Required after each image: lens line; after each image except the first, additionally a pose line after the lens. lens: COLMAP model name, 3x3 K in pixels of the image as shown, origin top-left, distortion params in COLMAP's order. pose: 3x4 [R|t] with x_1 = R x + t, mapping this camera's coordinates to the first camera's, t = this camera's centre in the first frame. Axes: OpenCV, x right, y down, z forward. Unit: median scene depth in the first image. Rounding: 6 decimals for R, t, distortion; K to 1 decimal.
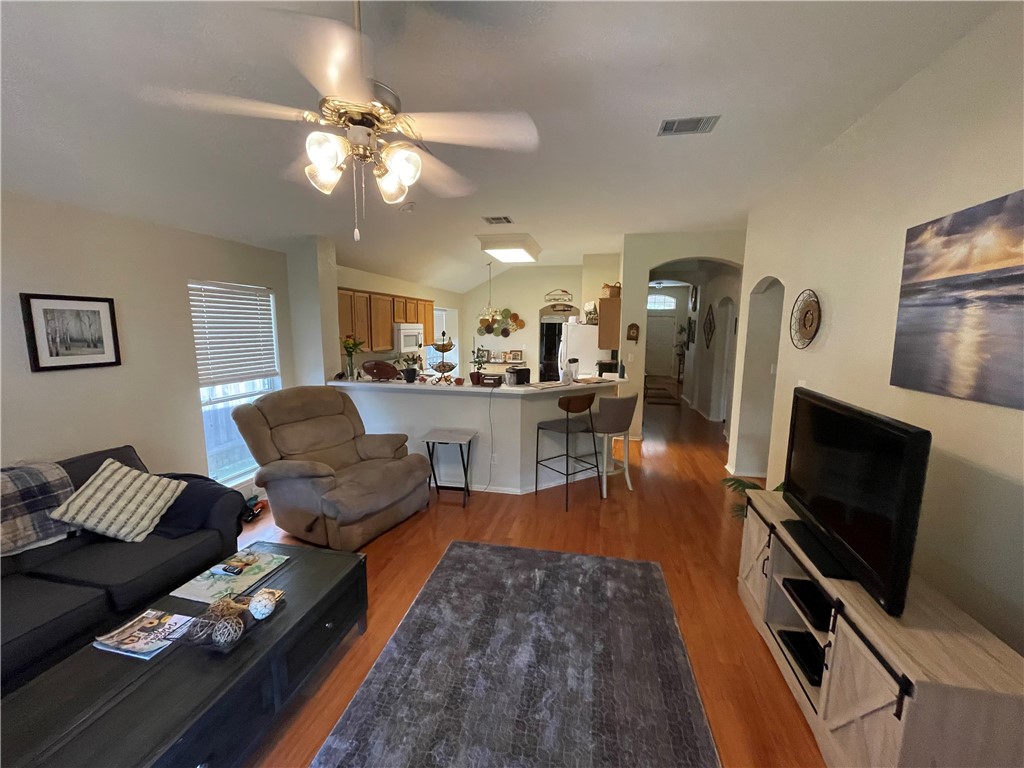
lens RADIAL K [[414.4, 0, 513.0], [0, 414.4, 383.2], [0, 0, 1]] dist [-0.004092, -0.000220]
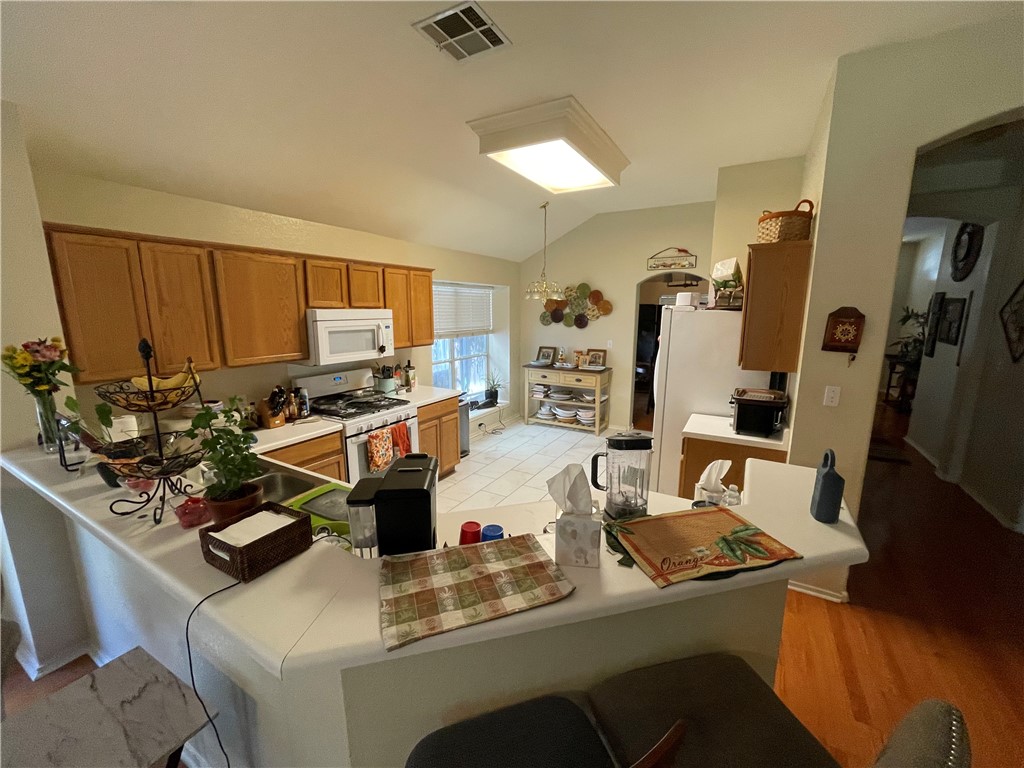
lens RADIAL K [[414.4, 0, 509.7], [0, 414.4, 389.8], [0, 0, 1]] dist [-0.004092, -0.000220]
pose [[0.951667, 0.054814, -0.302200, 0.100485], [-0.037406, 0.997306, 0.063097, -0.069895], [0.304845, -0.048743, 0.951154, 0.468472]]
